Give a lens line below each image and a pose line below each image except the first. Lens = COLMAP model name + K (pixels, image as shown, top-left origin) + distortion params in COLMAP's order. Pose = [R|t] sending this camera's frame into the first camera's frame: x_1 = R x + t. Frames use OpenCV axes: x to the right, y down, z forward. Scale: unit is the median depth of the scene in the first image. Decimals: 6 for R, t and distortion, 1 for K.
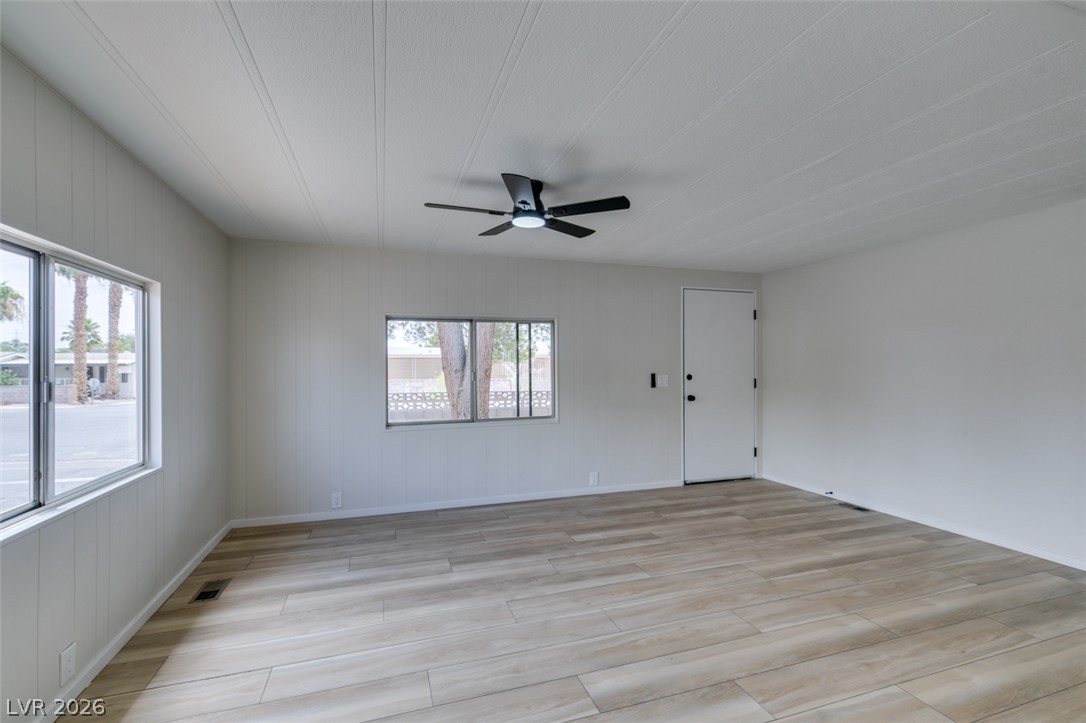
lens RADIAL K [[482.7, 0, 542.4], [0, 482.7, 363.8], [0, 0, 1]] dist [0.000756, -0.000545]
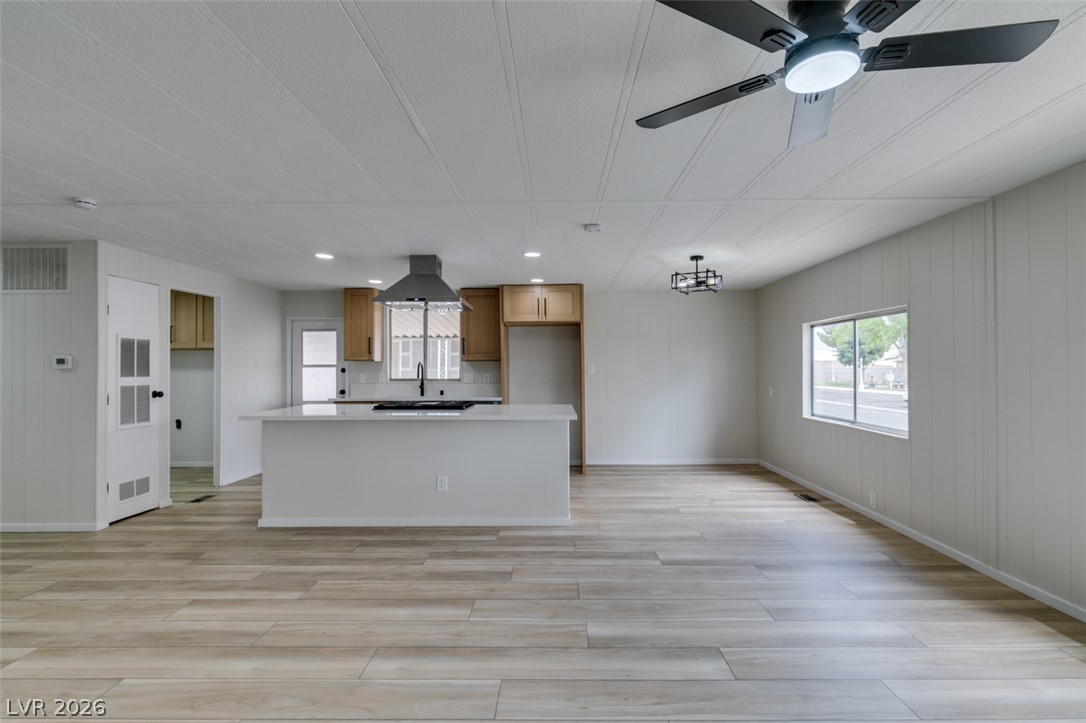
lens RADIAL K [[497.2, 0, 553.0], [0, 497.2, 363.6], [0, 0, 1]] dist [-0.003206, -0.000608]
pose [[-0.946291, 0.009055, 0.323189, 0.050367], [0.006288, 0.999934, -0.009603, 0.003245], [-0.323255, -0.007055, -0.946286, 1.140765]]
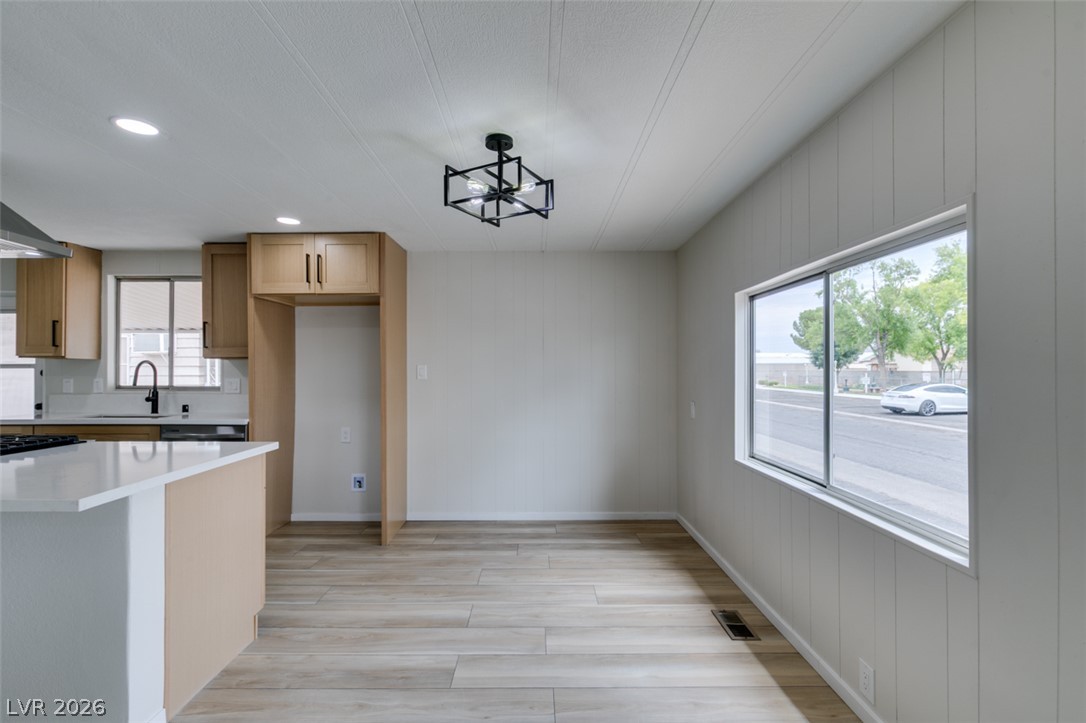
lens RADIAL K [[489.4, 0, 539.6], [0, 489.4, 366.8], [0, 0, 1]] dist [0.000374, -0.000041]
pose [[-0.950241, 0.004788, 0.311478, -0.116130], [0.002825, 0.999973, -0.006755, 0.002401], [-0.311502, -0.005539, -0.950229, 0.394039]]
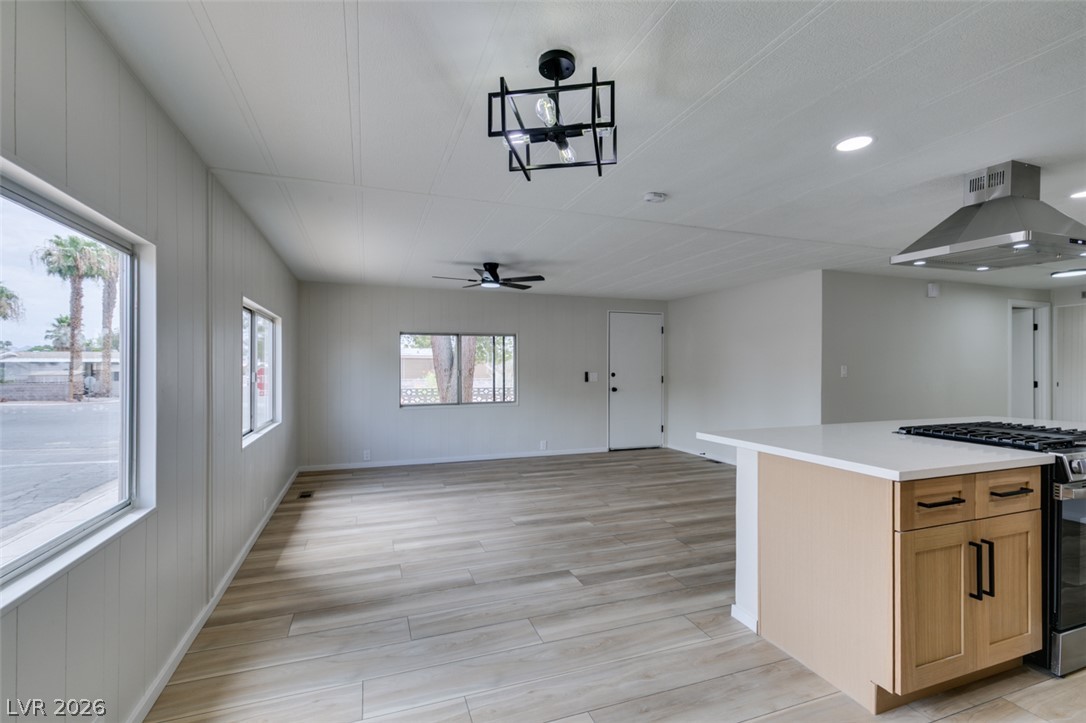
lens RADIAL K [[484.1, 0, 543.3], [0, 484.1, 364.6], [0, 0, 1]] dist [0.000589, 0.000313]
pose [[0.999573, 0.004701, 0.028841, 0.084966], [-0.004706, 0.999989, 0.000099, -0.001107], [-0.028840, -0.000235, 0.999584, -0.577645]]
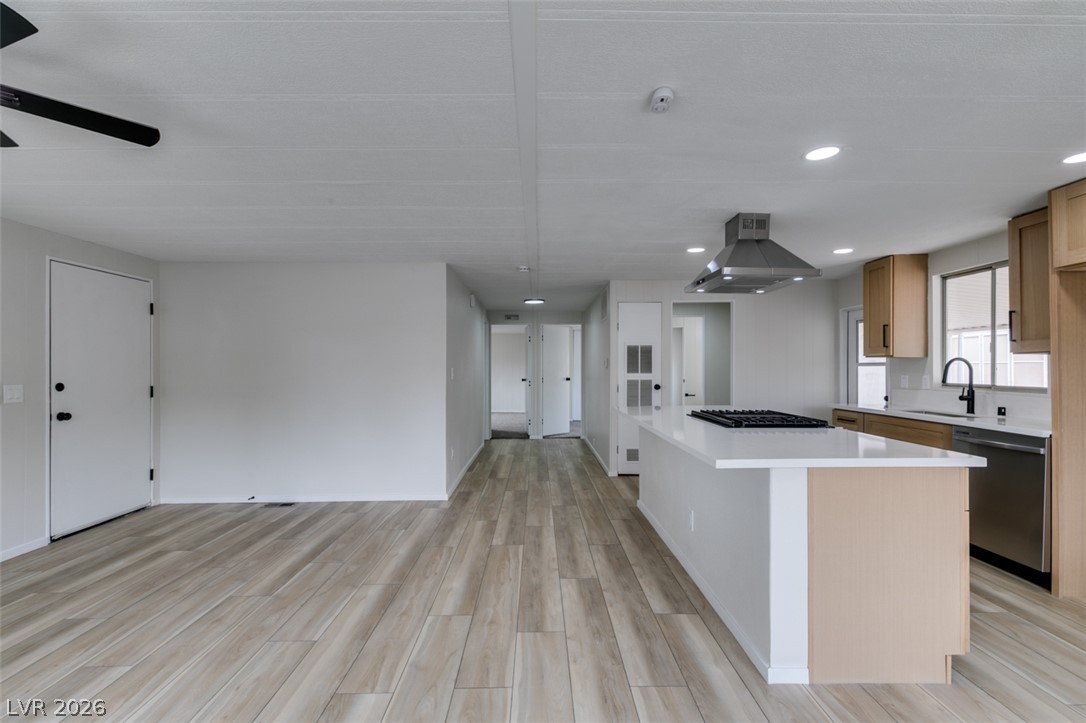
lens RADIAL K [[483.6, 0, 539.3], [0, 483.6, 365.2], [0, 0, 1]] dist [0.006607, -0.000903]
pose [[0.308724, 0.006628, 0.951128, -0.219423], [0.000305, 0.999975, -0.007067, 0.002025], [-0.951151, 0.002472, 0.308715, 0.165447]]
